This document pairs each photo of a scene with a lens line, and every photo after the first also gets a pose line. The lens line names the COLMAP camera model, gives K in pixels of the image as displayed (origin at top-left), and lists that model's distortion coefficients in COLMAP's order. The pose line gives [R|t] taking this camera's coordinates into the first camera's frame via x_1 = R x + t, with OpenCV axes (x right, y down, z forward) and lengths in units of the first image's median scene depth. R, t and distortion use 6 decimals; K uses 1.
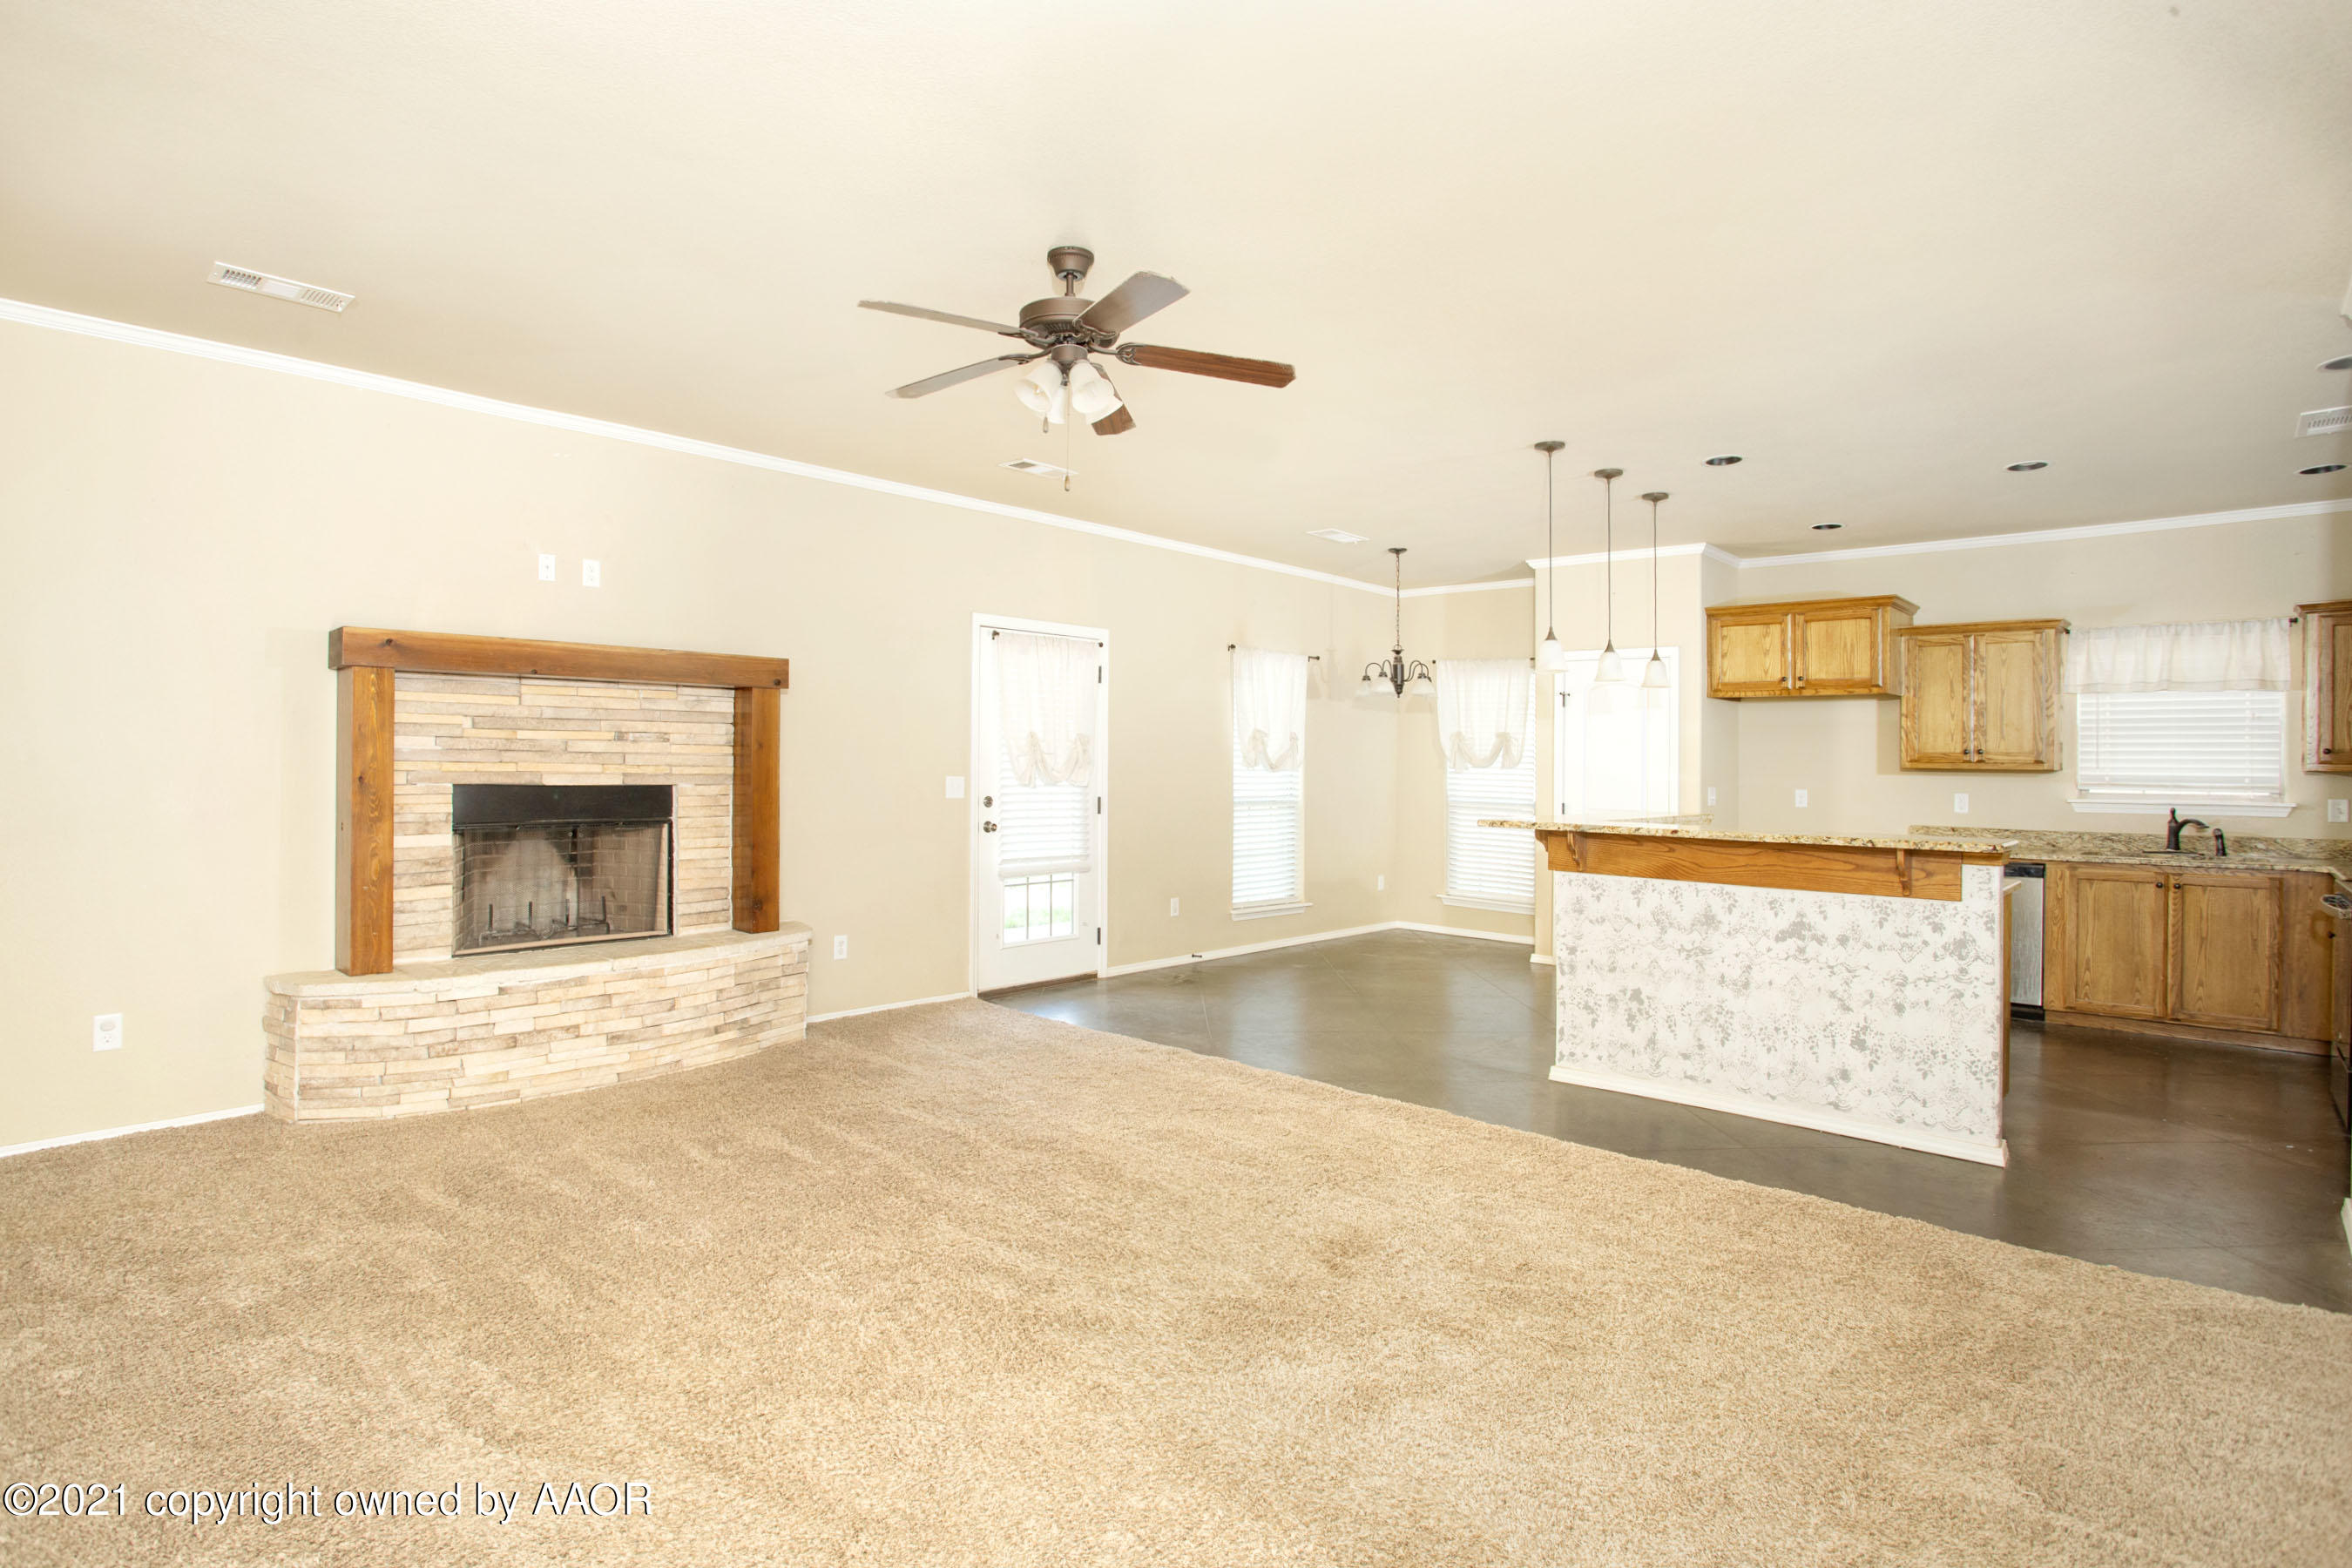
lens RADIAL K [[1213.5, 0, 1175.5], [0, 1213.5, 776.4], [0, 0, 1]] dist [-0.024530, 0.002940]
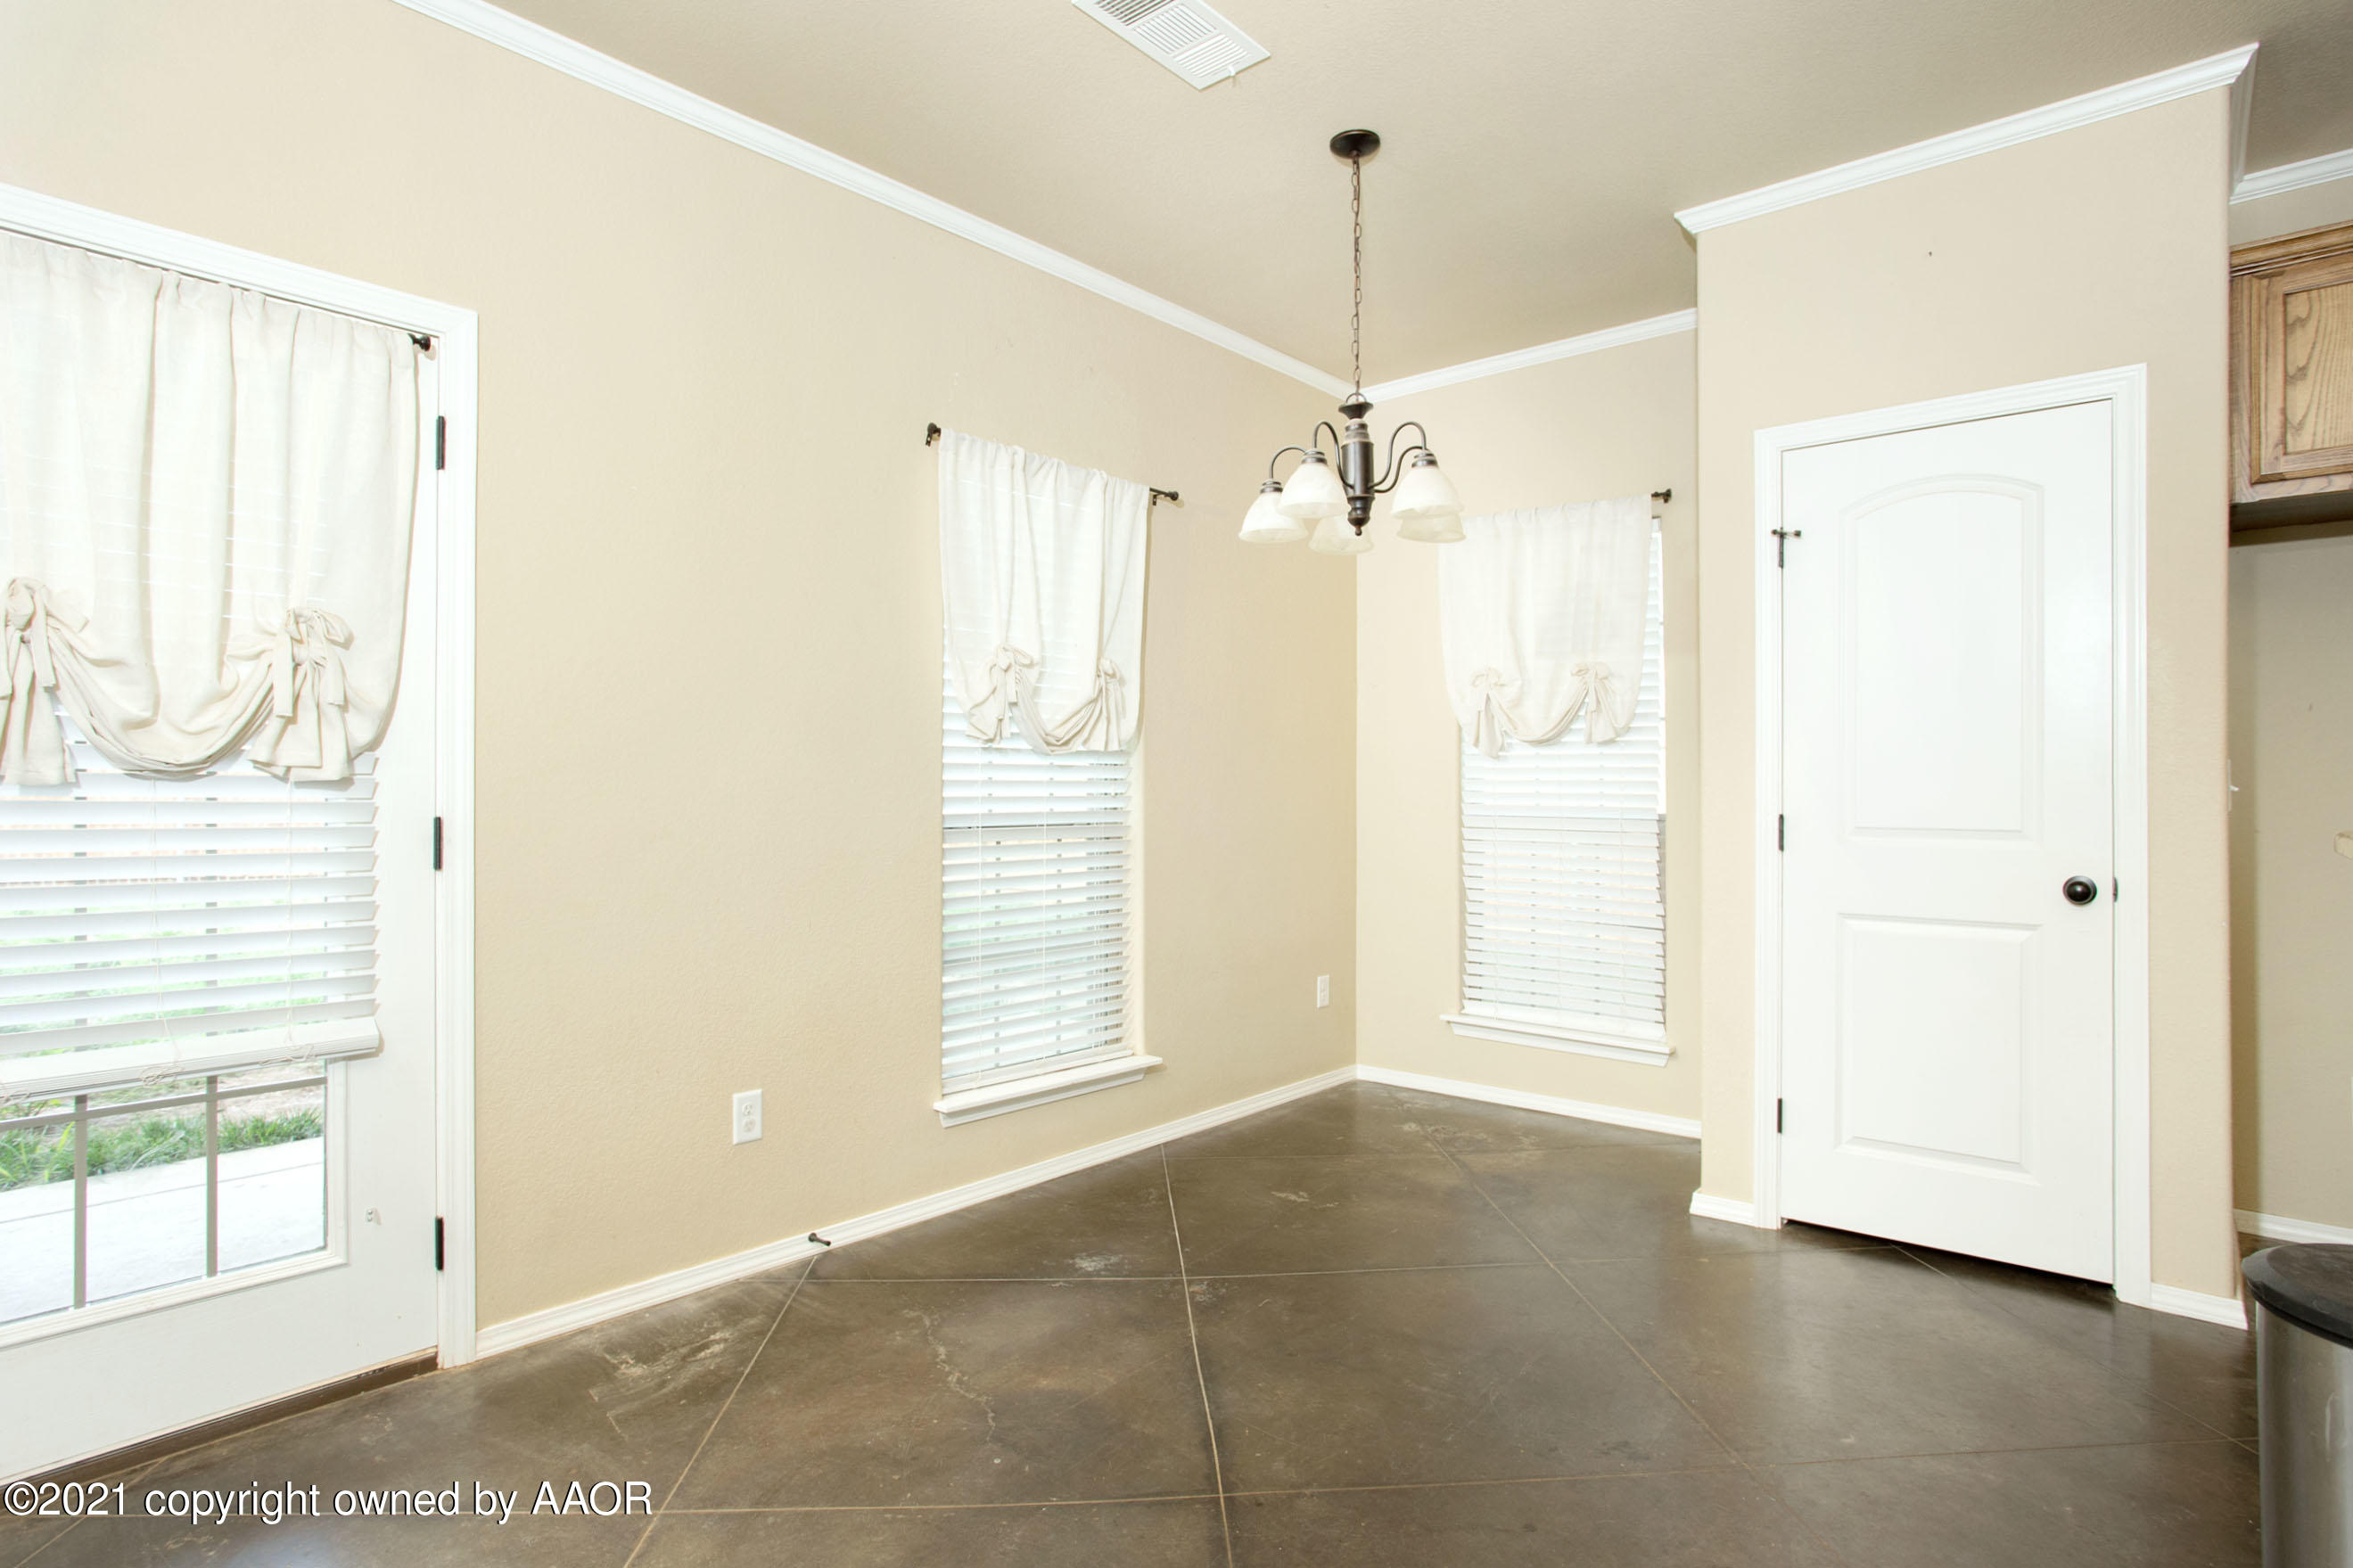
lens RADIAL K [[1213.8, 0, 1173.4], [0, 1213.8, 809.9], [0, 0, 1]] dist [-0.024530, 0.002940]
pose [[0.999697, -0.010526, 0.022254, 0.125606], [0.010811, 0.999861, -0.012695, 0.022947], [-0.022117, 0.012932, 0.999672, 0.673533]]
